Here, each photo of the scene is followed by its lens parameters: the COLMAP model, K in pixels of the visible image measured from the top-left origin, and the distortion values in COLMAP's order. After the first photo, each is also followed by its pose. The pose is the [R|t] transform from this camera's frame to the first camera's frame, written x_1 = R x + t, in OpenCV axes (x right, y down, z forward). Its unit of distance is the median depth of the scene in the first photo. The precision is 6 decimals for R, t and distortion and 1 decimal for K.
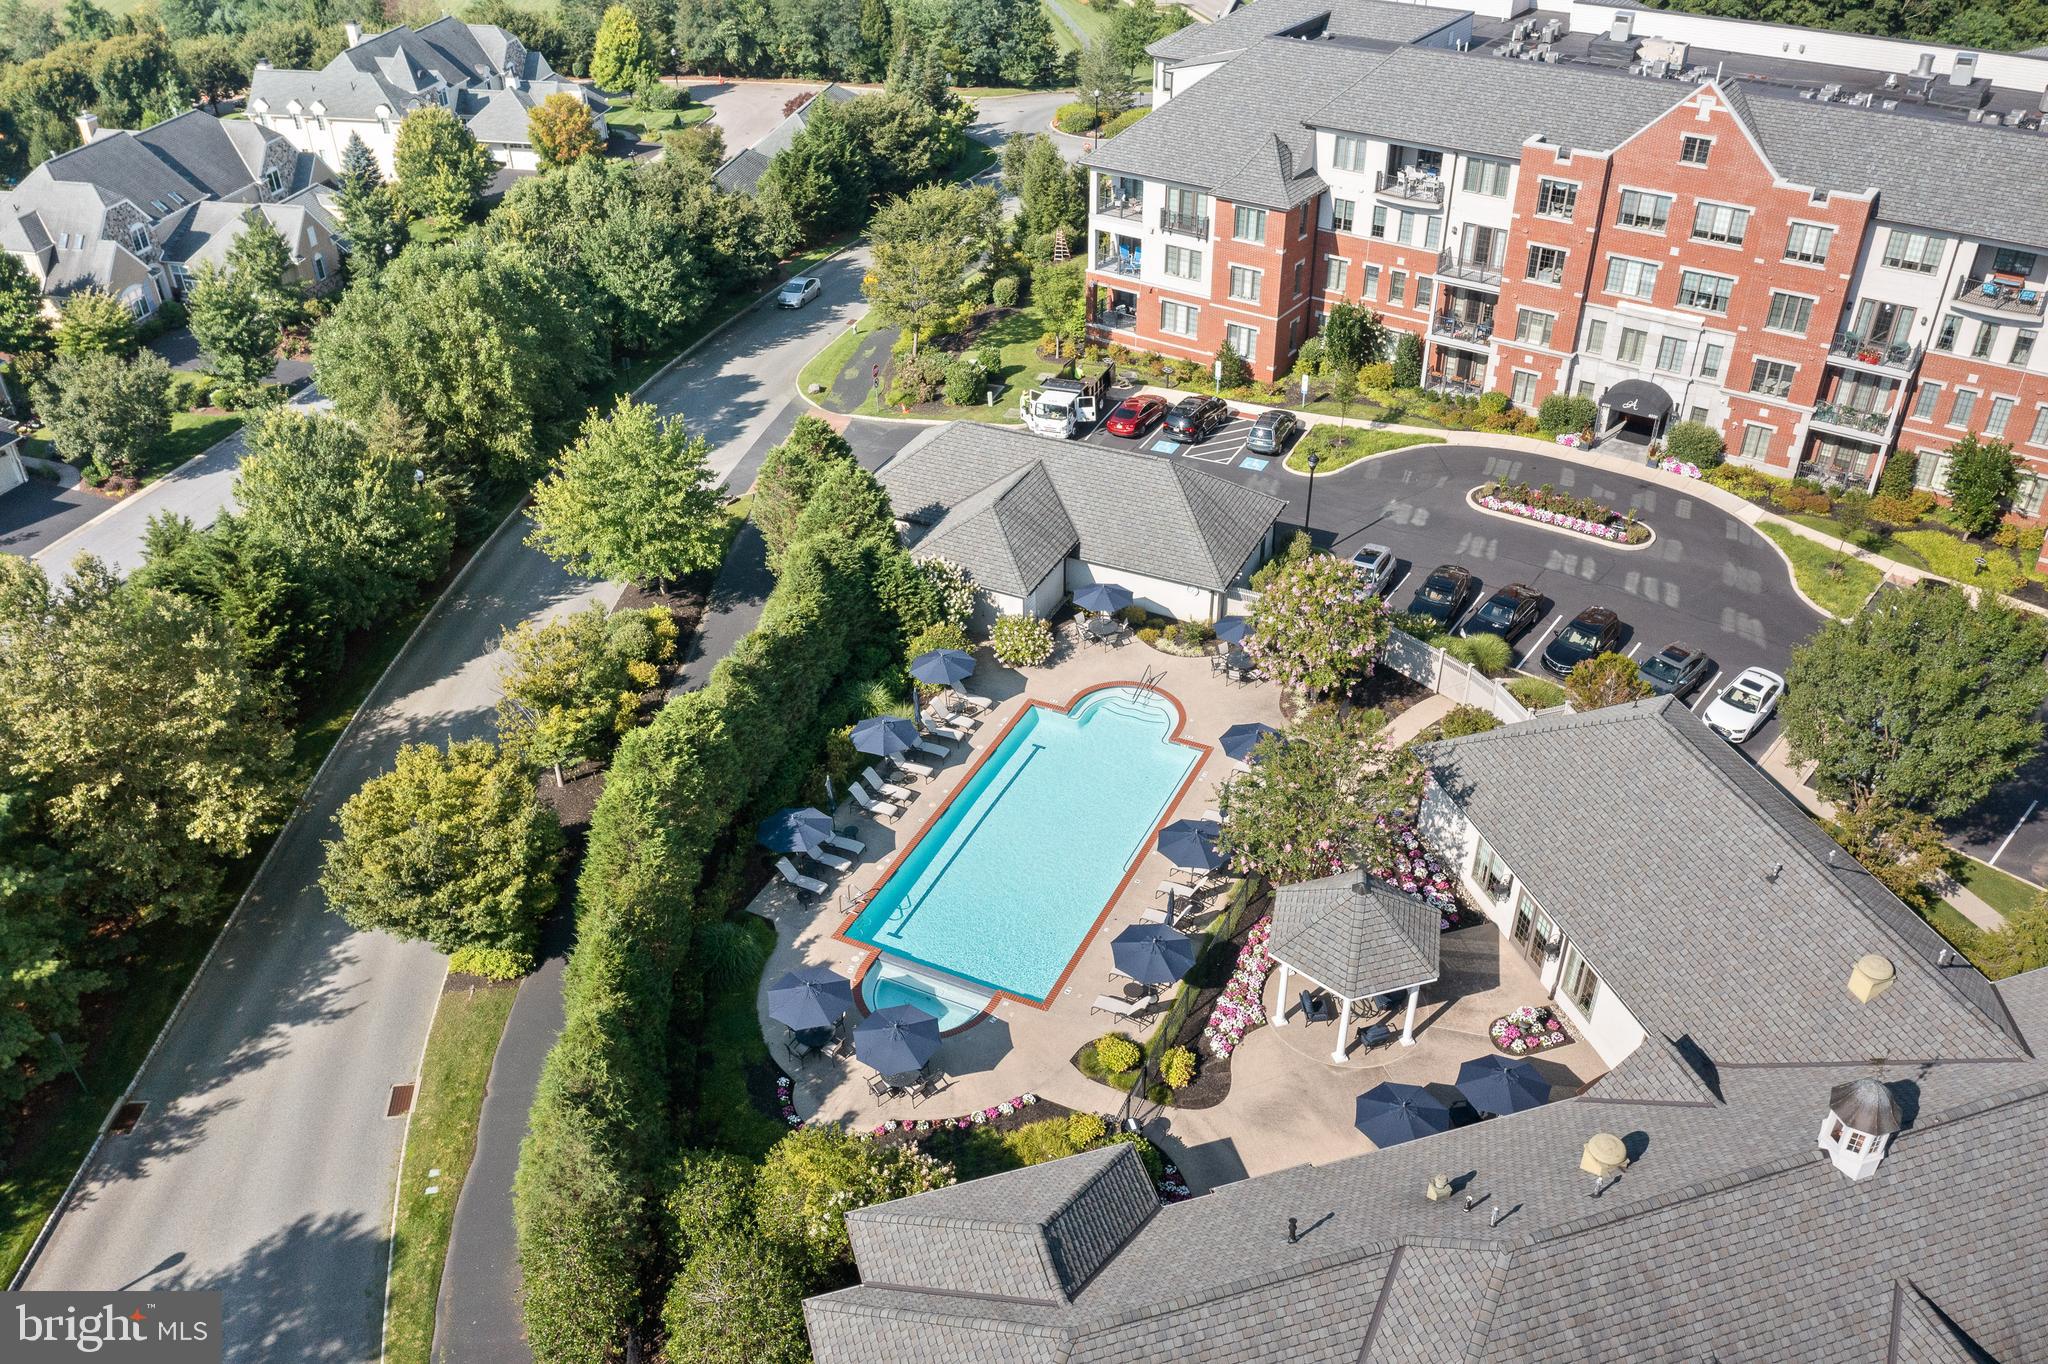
lens RADIAL K [[1622.2, 0, 1024.0], [0, 1622.2, 682.0], [0, 0, 1]] dist [-0.011968, 0.003883]
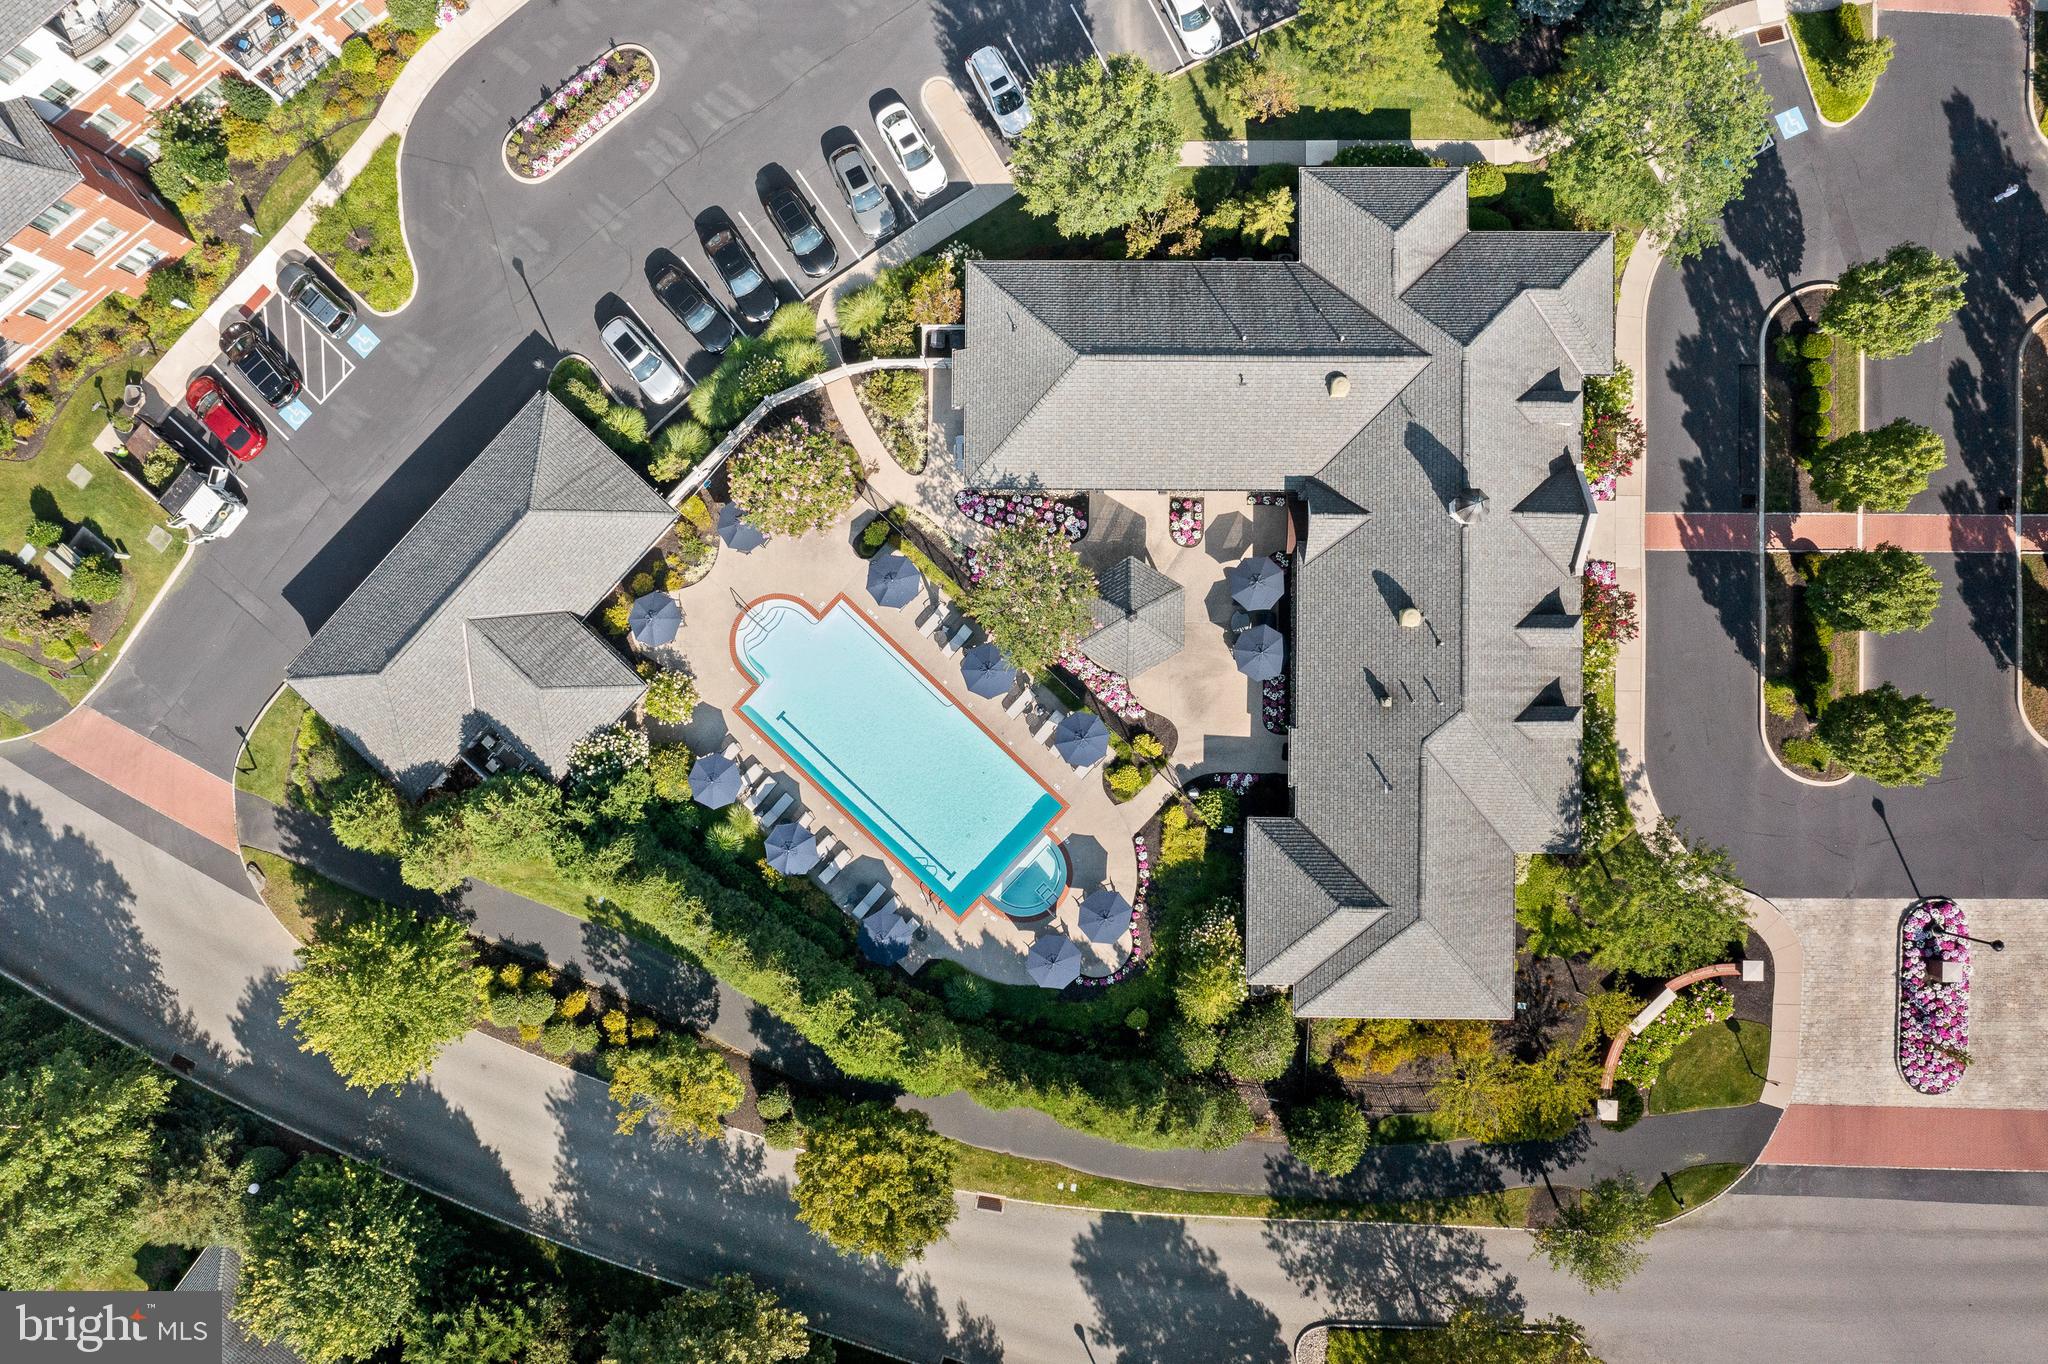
lens RADIAL K [[1622.2, 0, 1024.0], [0, 1622.2, 682.0], [0, 0, 1]] dist [-0.011968, 0.003883]
pose [[0.302293, -0.953137, 0.012166, 0.085057], [0.558662, 0.187495, 0.807925, -0.984283], [-0.772344, -0.237434, 0.589160, 0.138171]]
